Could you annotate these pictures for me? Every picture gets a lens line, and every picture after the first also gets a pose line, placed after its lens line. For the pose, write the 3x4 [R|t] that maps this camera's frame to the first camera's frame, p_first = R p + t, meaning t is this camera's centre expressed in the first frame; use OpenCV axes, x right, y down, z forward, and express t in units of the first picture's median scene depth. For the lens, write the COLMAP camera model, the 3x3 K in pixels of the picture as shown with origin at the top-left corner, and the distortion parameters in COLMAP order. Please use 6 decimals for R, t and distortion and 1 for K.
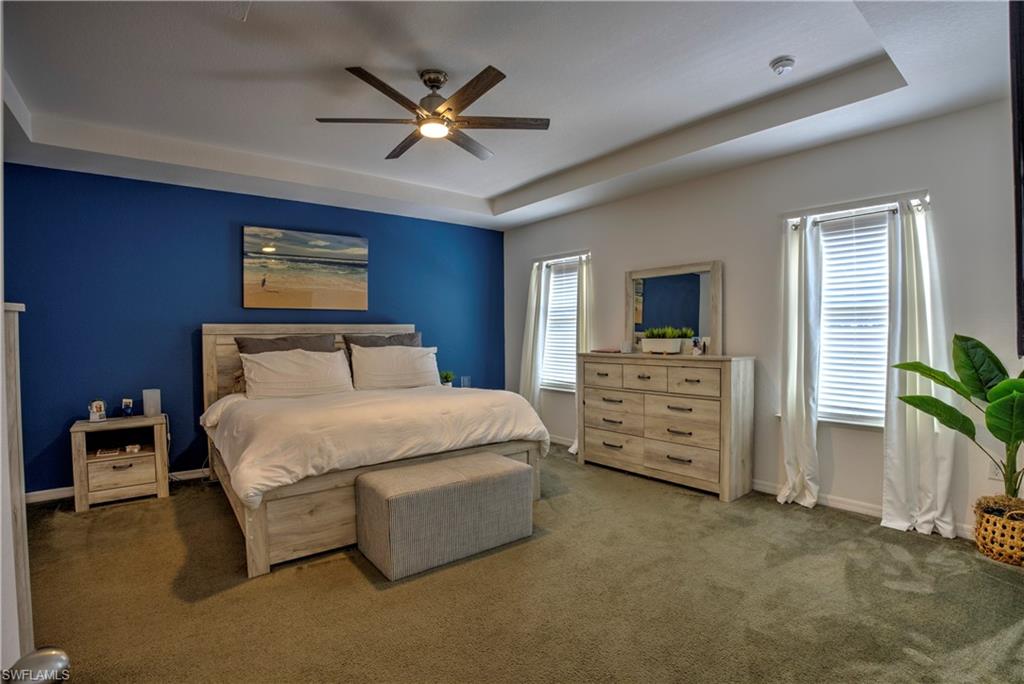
lens RADIAL K [[475.2, 0, 512.0], [0, 475.2, 342.0], [0, 0, 1]] dist [-0.104730, 0.028223]
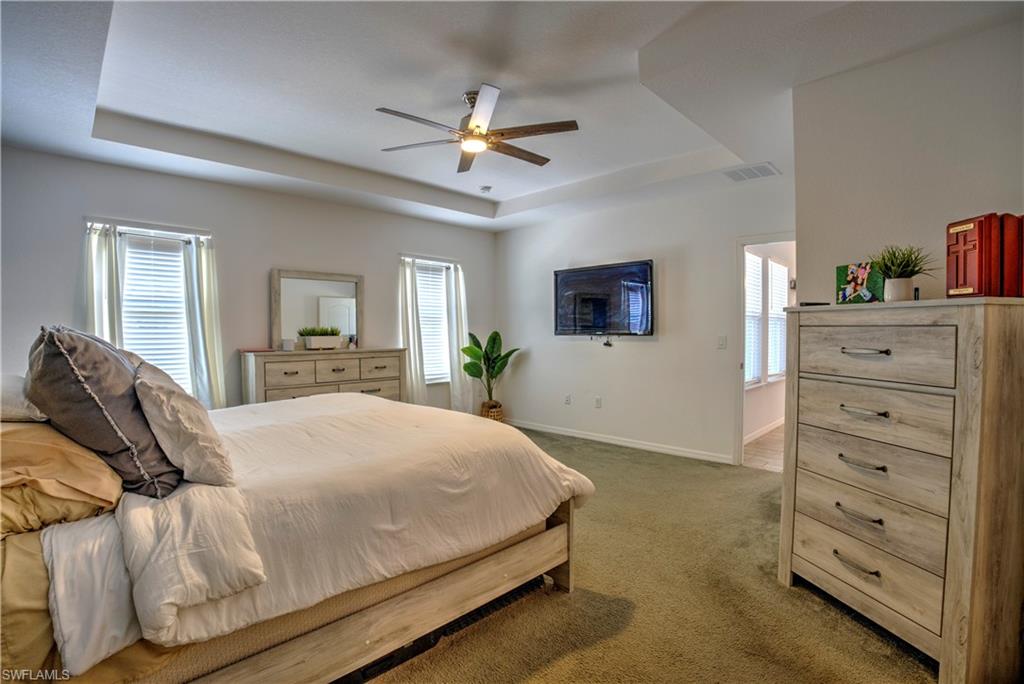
lens RADIAL K [[475.2, 0, 512.0], [0, 475.2, 342.0], [0, 0, 1]] dist [-0.104730, 0.028223]
pose [[-0.111718, -0.014011, 0.993641, -0.874589], [0.020252, 0.999661, 0.016373, -0.002068], [-0.993534, 0.021953, -0.111396, 0.704132]]
